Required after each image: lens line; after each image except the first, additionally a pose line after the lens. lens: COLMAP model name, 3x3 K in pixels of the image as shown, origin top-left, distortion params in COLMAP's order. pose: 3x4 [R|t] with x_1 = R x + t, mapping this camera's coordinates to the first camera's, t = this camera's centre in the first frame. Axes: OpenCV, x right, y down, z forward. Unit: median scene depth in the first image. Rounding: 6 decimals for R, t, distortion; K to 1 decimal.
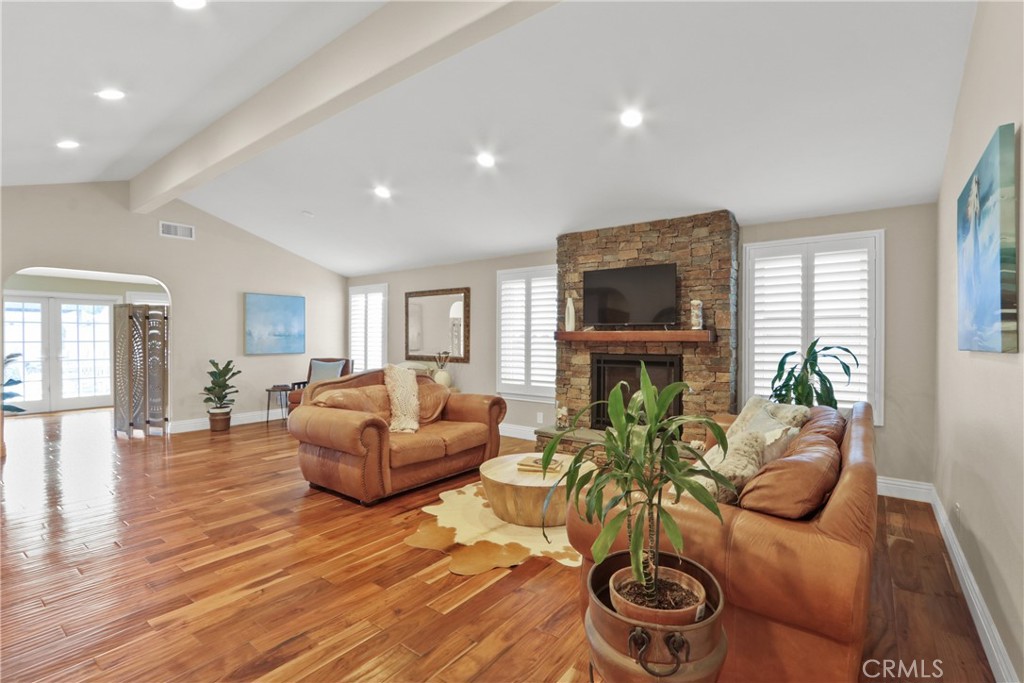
lens RADIAL K [[479.0, 0, 532.1], [0, 479.0, 343.7], [0, 0, 1]] dist [-0.010418, 0.000738]
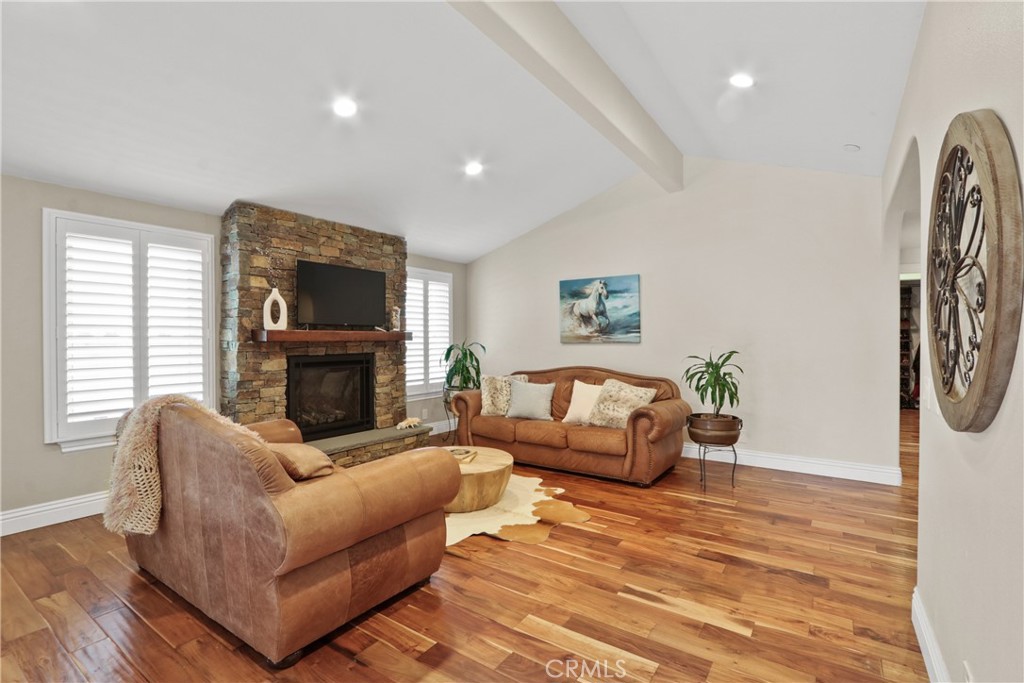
lens RADIAL K [[479.0, 0, 513.4], [0, 479.0, 339.4], [0, 0, 1]] dist [-0.010418, 0.000738]
pose [[-0.041158, -0.005471, 0.999138, -0.835041], [0.011673, 0.999914, 0.005956, -0.011414], [-0.999084, 0.011908, -0.041090, 0.721447]]
